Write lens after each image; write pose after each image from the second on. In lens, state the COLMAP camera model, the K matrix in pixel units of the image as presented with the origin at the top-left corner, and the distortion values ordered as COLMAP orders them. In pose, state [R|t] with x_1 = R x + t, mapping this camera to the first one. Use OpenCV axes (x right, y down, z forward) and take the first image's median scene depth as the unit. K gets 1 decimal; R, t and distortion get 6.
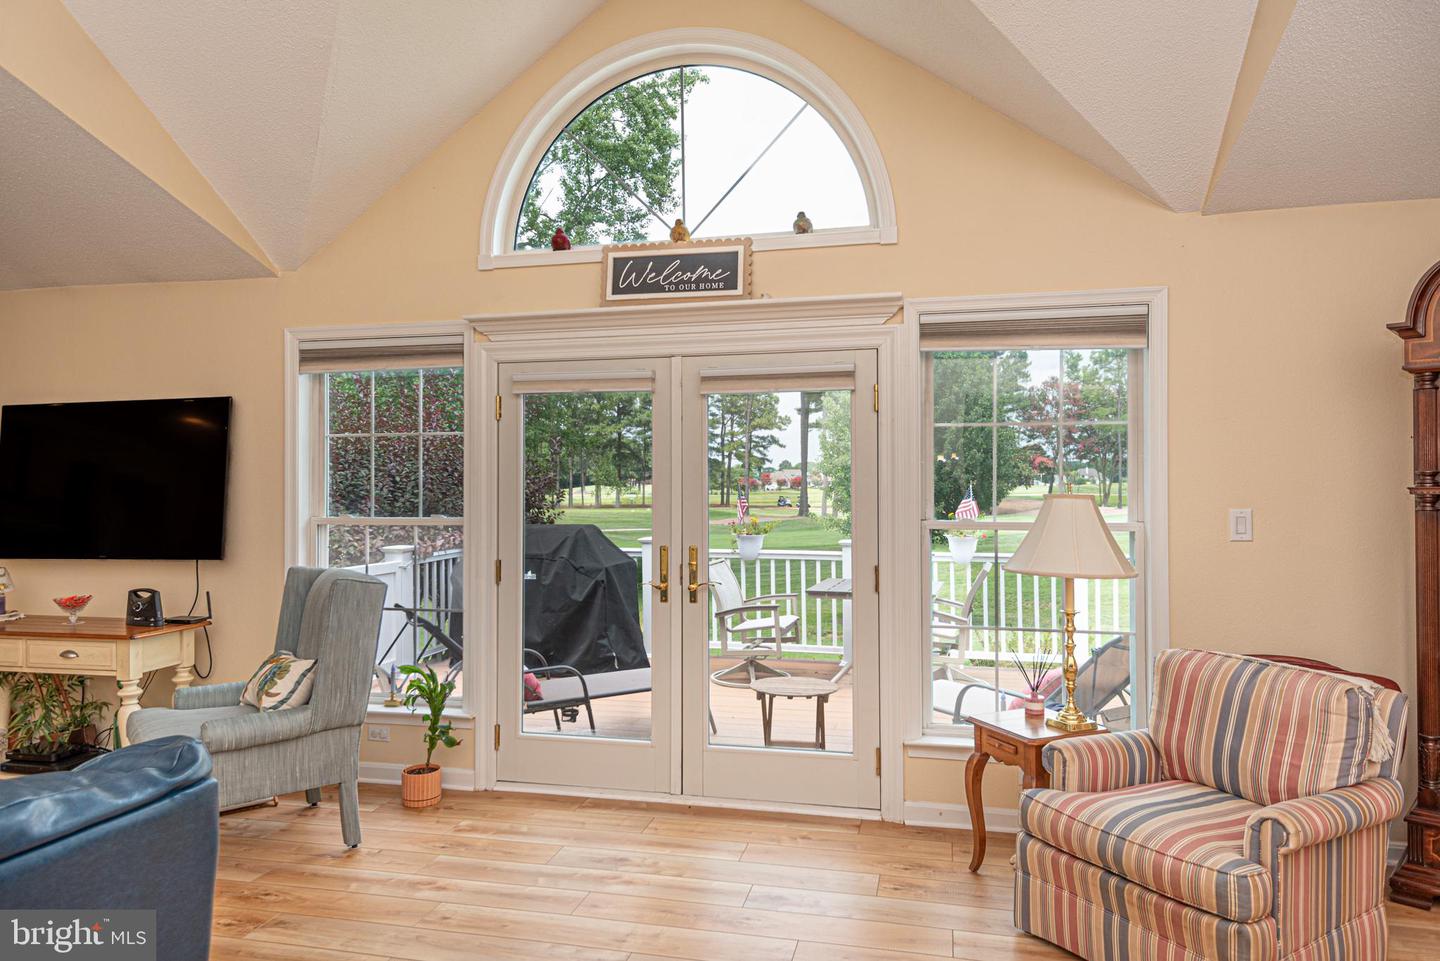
lens RADIAL K [[951.9, 0, 707.7], [0, 951.9, 478.2], [0, 0, 1]] dist [0.027928, -0.000380]
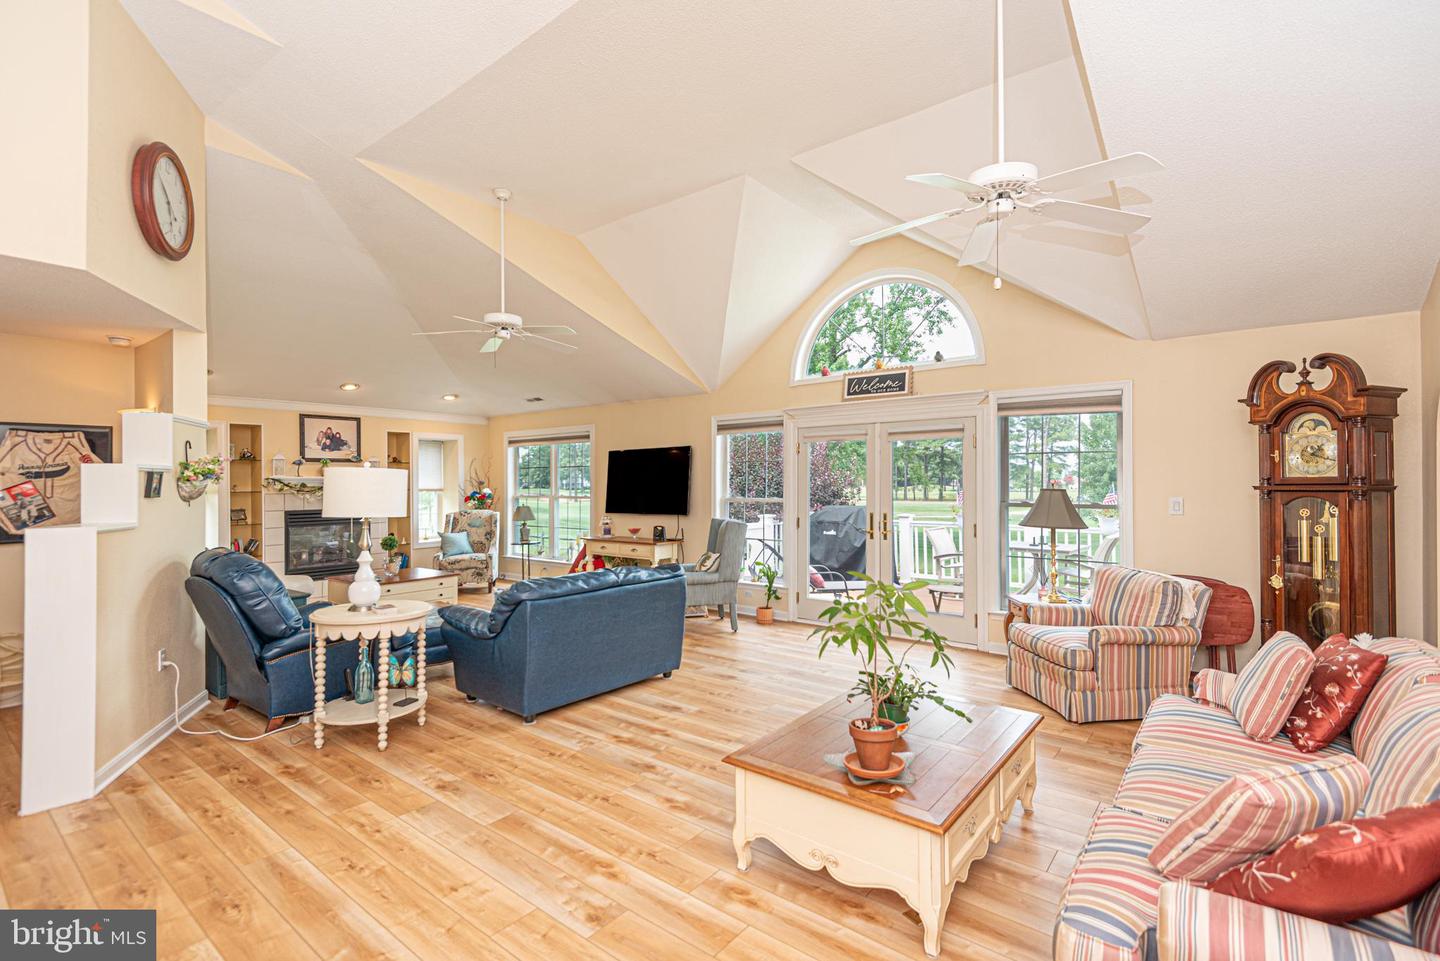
lens RADIAL K [[667.9, 0, 720.1], [0, 667.9, 476.2], [0, 0, 1]] dist [0.008219, -0.000047]
pose [[0.912774, -0.002512, -0.408457, 0.255828], [0.000607, 0.999988, -0.004795, -0.003008], [0.408464, 0.004129, 0.912765, -0.501526]]
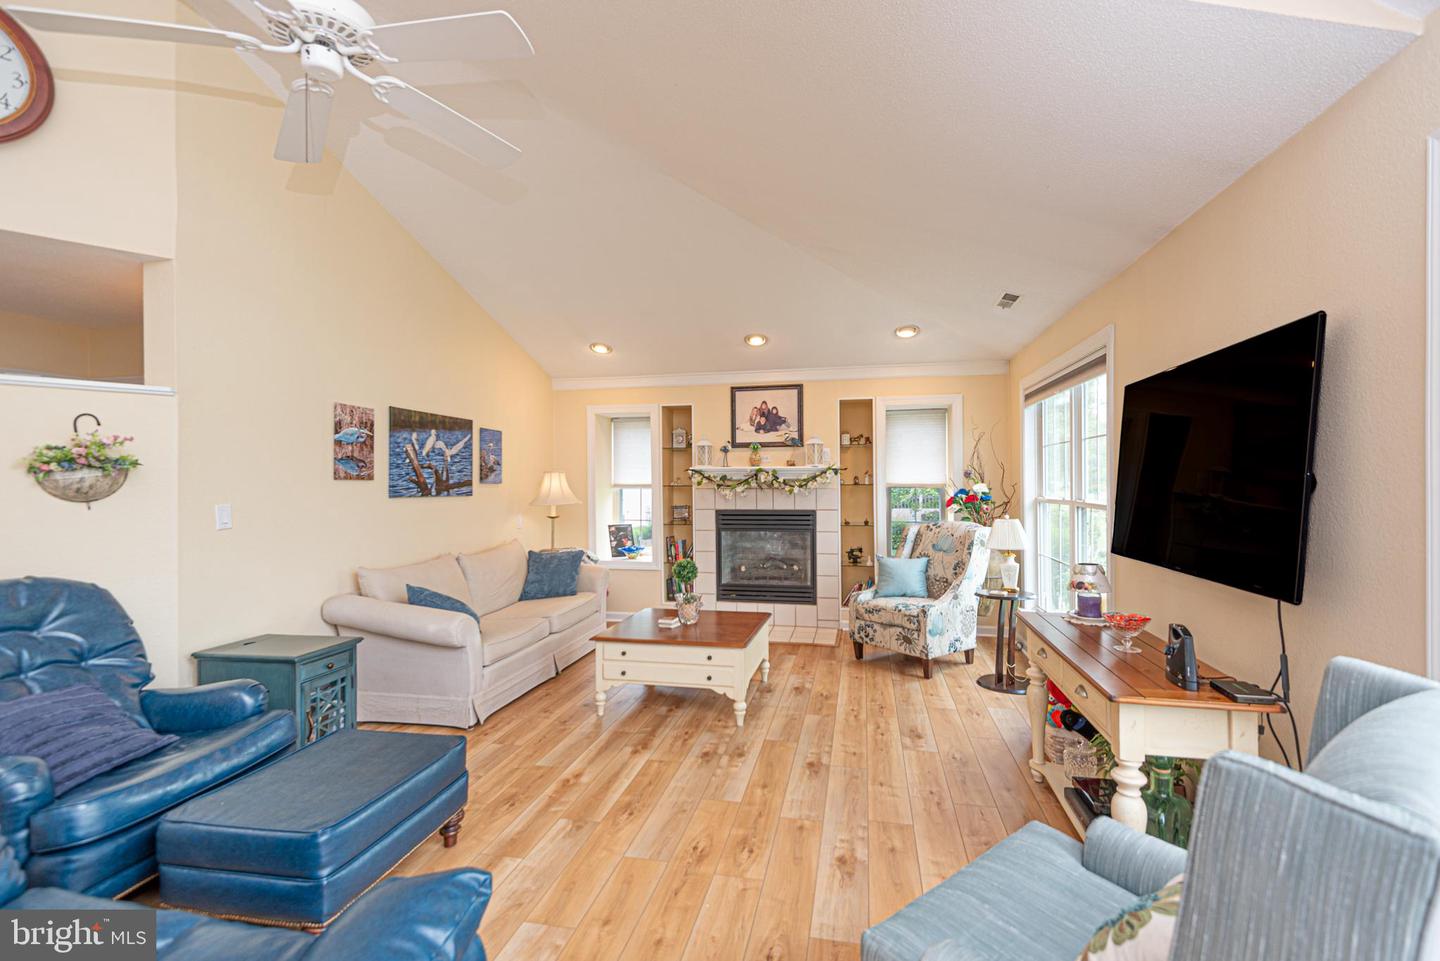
lens RADIAL K [[667.9, 0, 720.1], [0, 667.9, 476.2], [0, 0, 1]] dist [0.008219, -0.000047]
pose [[0.039837, 0.000978, -0.999206, -0.135159], [0.006960, 0.999975, 0.001256, 0.006998], [0.999182, -0.007004, 0.039829, 0.705160]]
